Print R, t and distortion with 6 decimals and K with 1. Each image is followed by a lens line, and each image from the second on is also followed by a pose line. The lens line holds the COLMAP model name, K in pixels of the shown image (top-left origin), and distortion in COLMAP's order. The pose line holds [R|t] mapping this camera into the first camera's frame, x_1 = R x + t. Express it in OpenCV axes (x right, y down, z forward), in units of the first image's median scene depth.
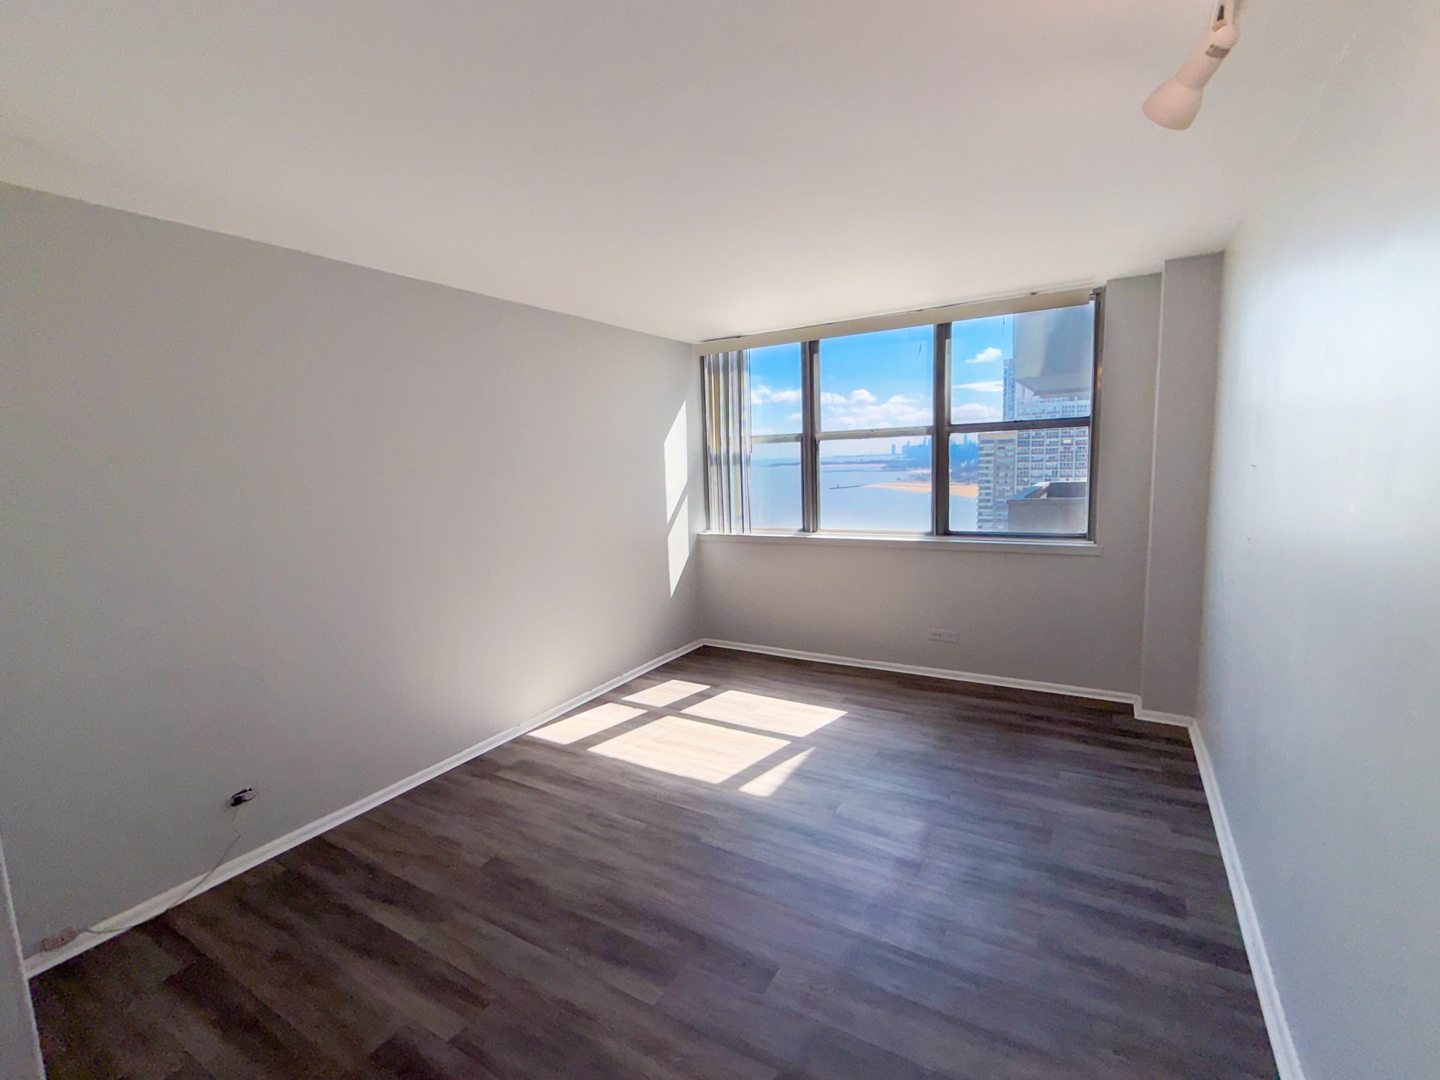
lens RADIAL K [[626.7, 0, 722.9], [0, 626.7, 537.9], [0, 0, 1]] dist [0.009461, 0.000062]
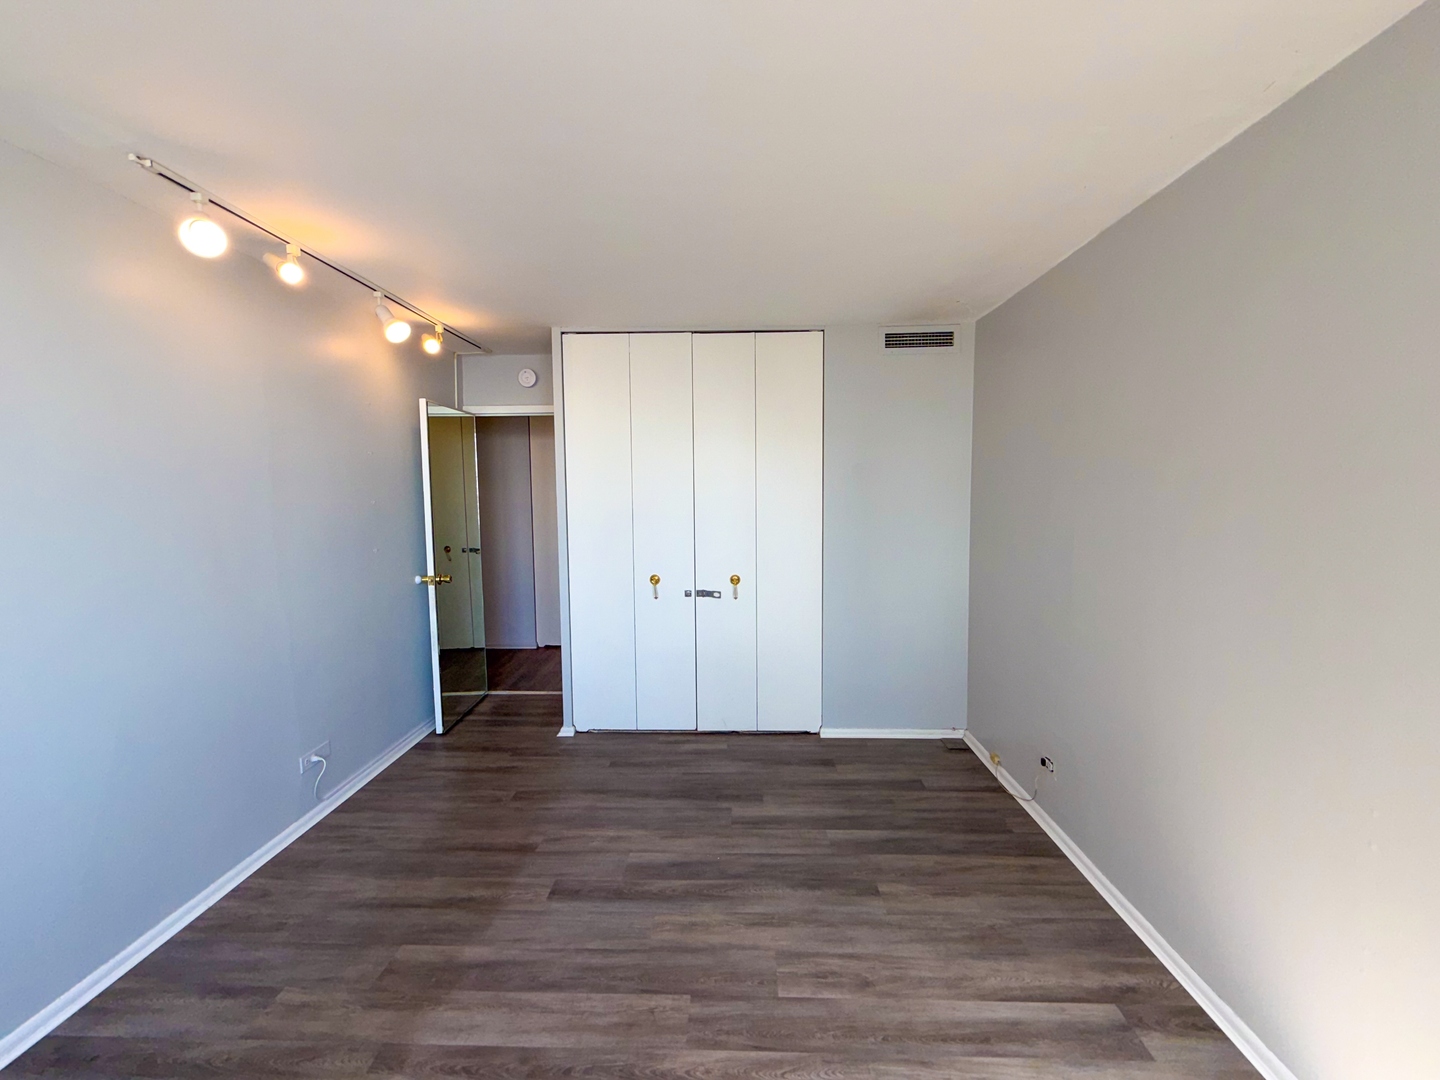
lens RADIAL K [[626.7, 0, 721.7], [0, 626.7, 540.1], [0, 0, 1]] dist [0.009461, 0.000062]
pose [[-0.871579, 0.084452, -0.482927, 0.255608], [-0.021181, 0.977645, 0.209193, -0.203560], [0.489798, 0.192557, -0.850306, 1.630905]]
